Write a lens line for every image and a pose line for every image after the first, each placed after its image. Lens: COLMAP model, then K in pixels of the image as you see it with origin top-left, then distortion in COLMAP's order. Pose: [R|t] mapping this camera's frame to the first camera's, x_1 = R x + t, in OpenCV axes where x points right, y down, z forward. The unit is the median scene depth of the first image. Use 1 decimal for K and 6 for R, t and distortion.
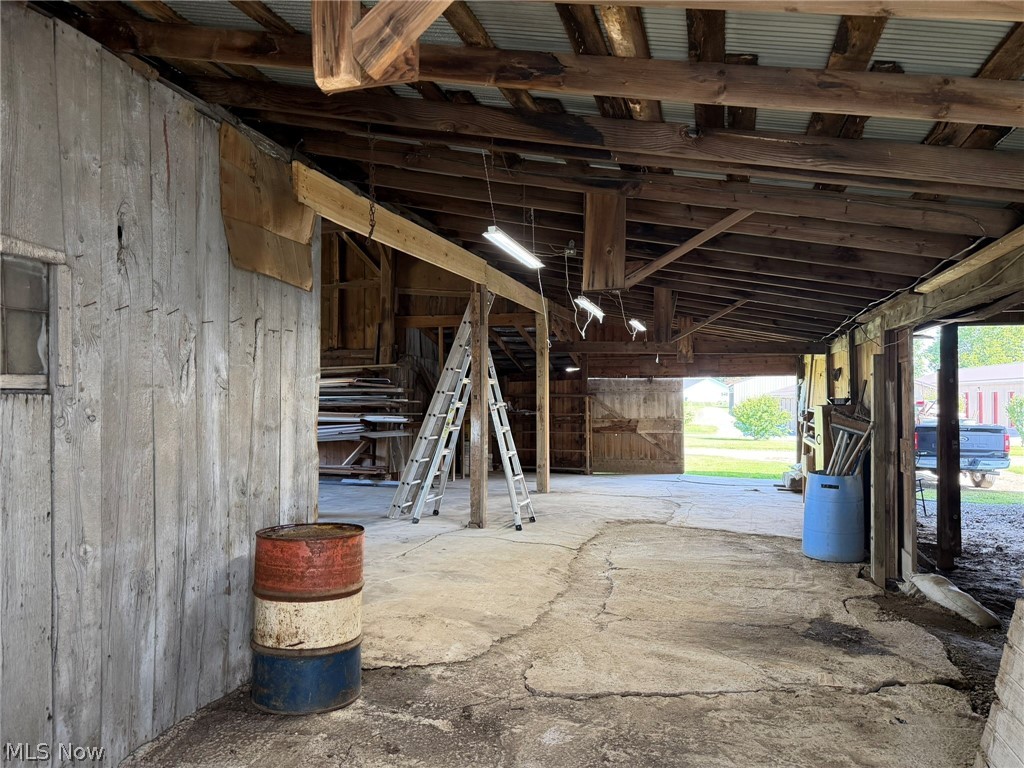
lens RADIAL K [[721.4, 0, 500.2], [0, 721.4, 385.0], [0, 0, 1]] dist [0.093569, -0.128611]
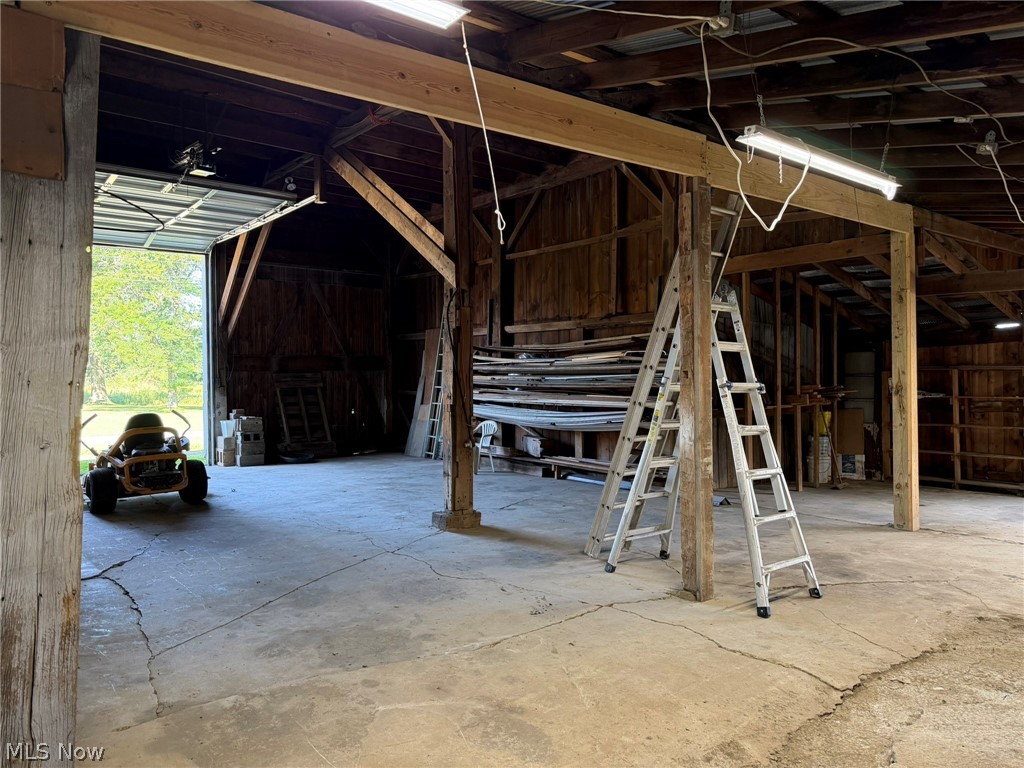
lens RADIAL K [[721.4, 0, 500.2], [0, 721.4, 385.0], [0, 0, 1]] dist [0.093569, -0.128611]
pose [[0.828232, -0.009157, -0.560311, 0.116329], [0.026040, 0.999415, 0.022158, 0.005624], [0.559781, -0.032942, 0.827986, 0.293620]]
